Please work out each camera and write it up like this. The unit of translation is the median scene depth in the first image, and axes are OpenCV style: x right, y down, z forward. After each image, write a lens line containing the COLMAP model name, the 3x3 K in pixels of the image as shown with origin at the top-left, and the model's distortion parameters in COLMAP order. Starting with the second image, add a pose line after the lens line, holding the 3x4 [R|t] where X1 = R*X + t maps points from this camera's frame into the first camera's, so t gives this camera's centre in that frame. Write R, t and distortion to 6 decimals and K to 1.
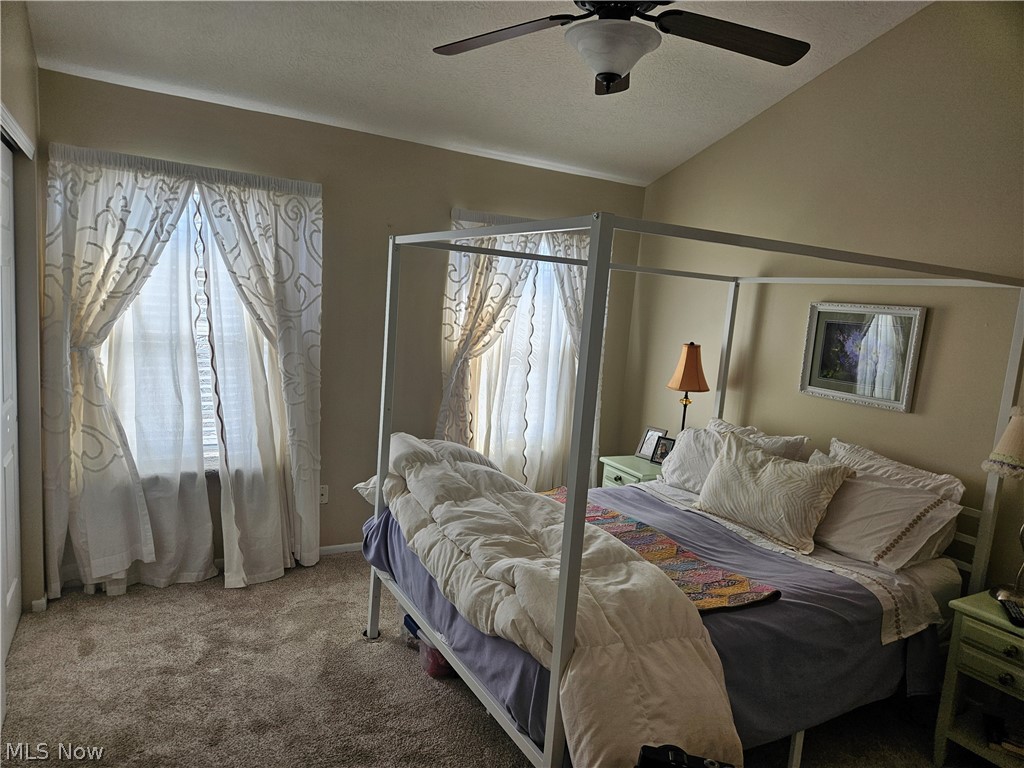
lens RADIAL K [[677.7, 0, 512.8], [0, 677.7, 376.9], [0, 0, 1]] dist [0.067874, -0.053272]
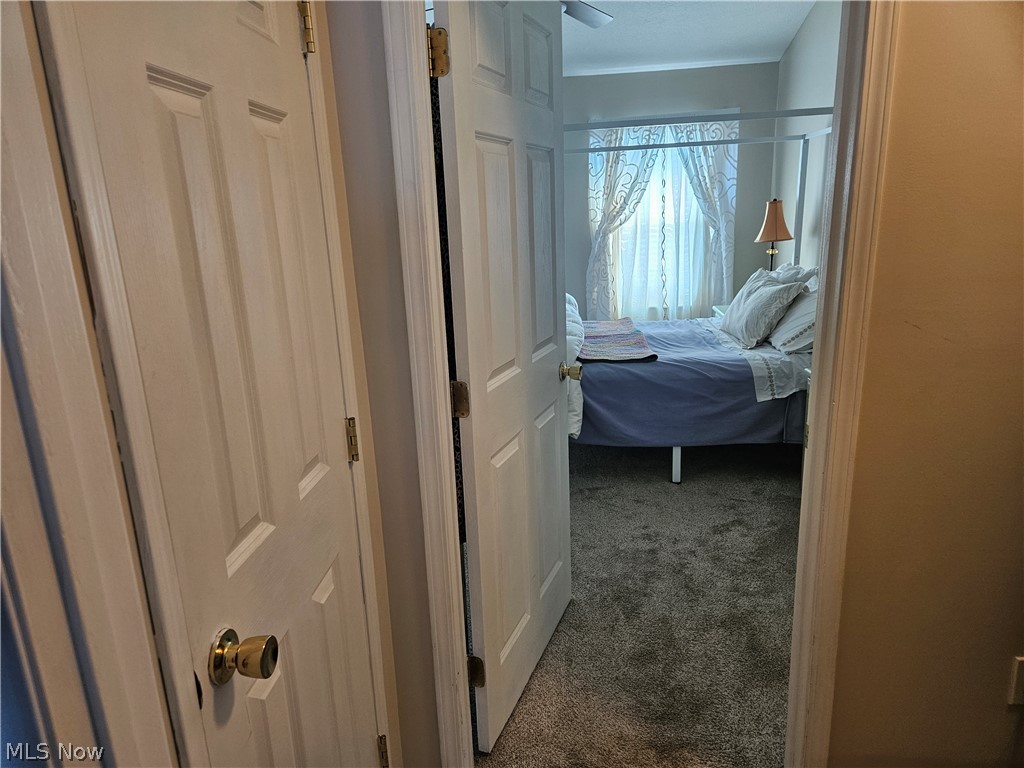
lens RADIAL K [[677.7, 0, 512.1], [0, 677.7, 389.2], [0, 0, 1]] dist [0.067874, -0.053272]
pose [[0.817348, 0.031672, -0.575274, 0.568799], [0.046128, 0.991685, 0.120136, 0.108045], [0.574295, -0.124729, 0.809091, -0.244459]]
